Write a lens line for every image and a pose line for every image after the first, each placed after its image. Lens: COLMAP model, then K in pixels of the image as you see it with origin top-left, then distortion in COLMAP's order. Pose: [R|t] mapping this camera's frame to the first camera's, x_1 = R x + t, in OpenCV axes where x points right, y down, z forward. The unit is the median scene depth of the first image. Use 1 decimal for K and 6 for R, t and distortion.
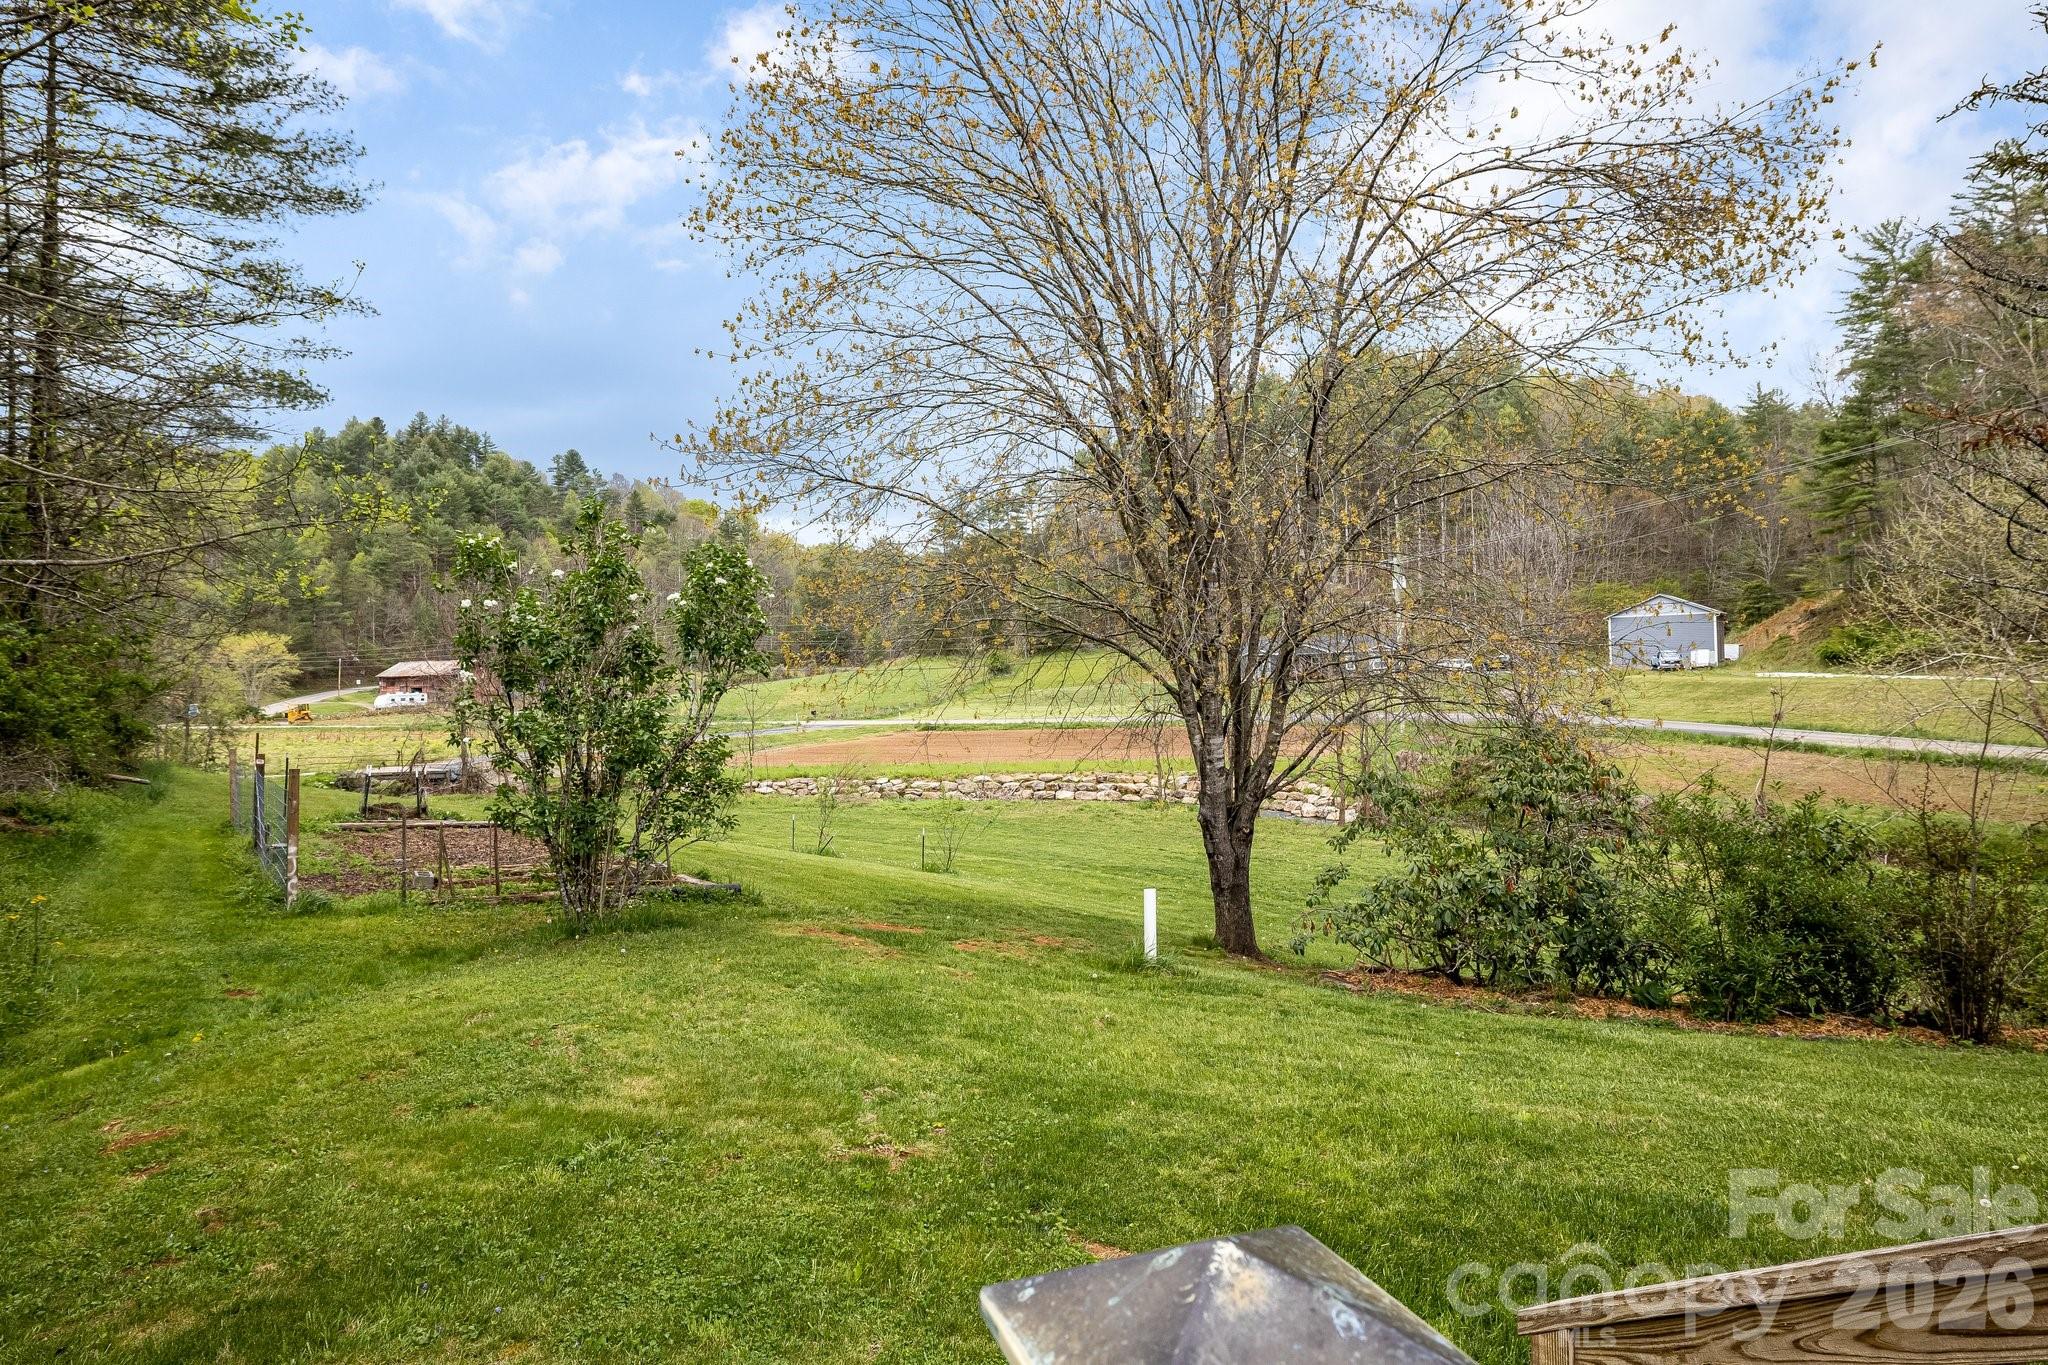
lens RADIAL K [[1179.4, 0, 1024.0], [0, 1179.4, 679.5], [0, 0, 1]] dist [0.000085, 0.000021]
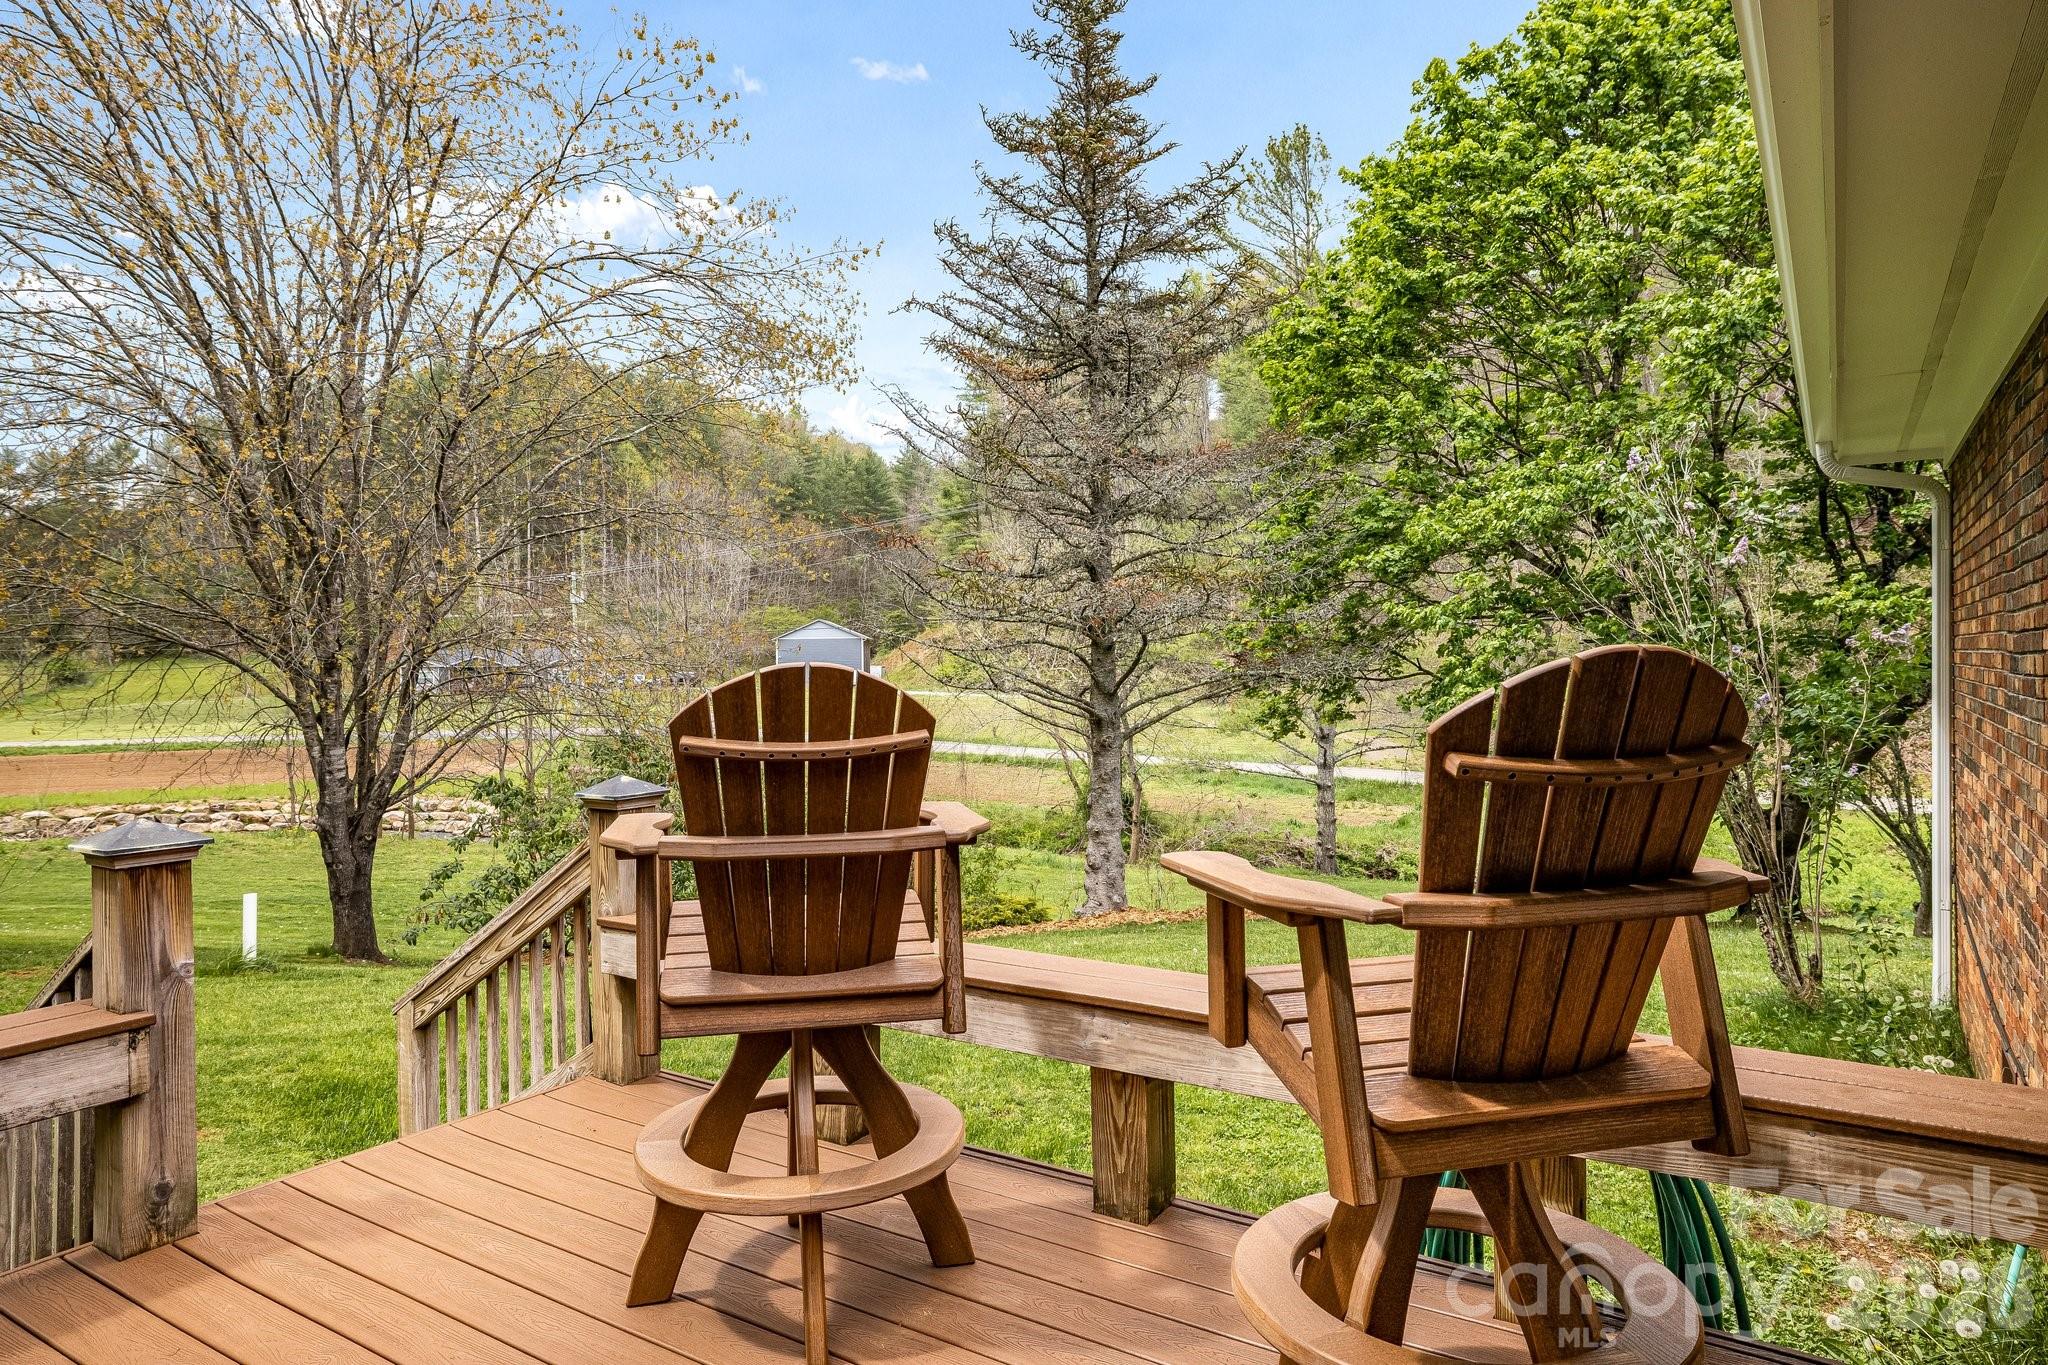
lens RADIAL K [[1264.1, 0, 1029.1], [0, 1264.1, 674.6], [0, 0, 1]] dist [0.003211, 0.009462]
pose [[0.809015, 0.017801, 0.587519, 0.001496], [-0.008675, 0.999794, -0.018347, -0.000511], [-0.587724, 0.009746, 0.809003, -0.242007]]
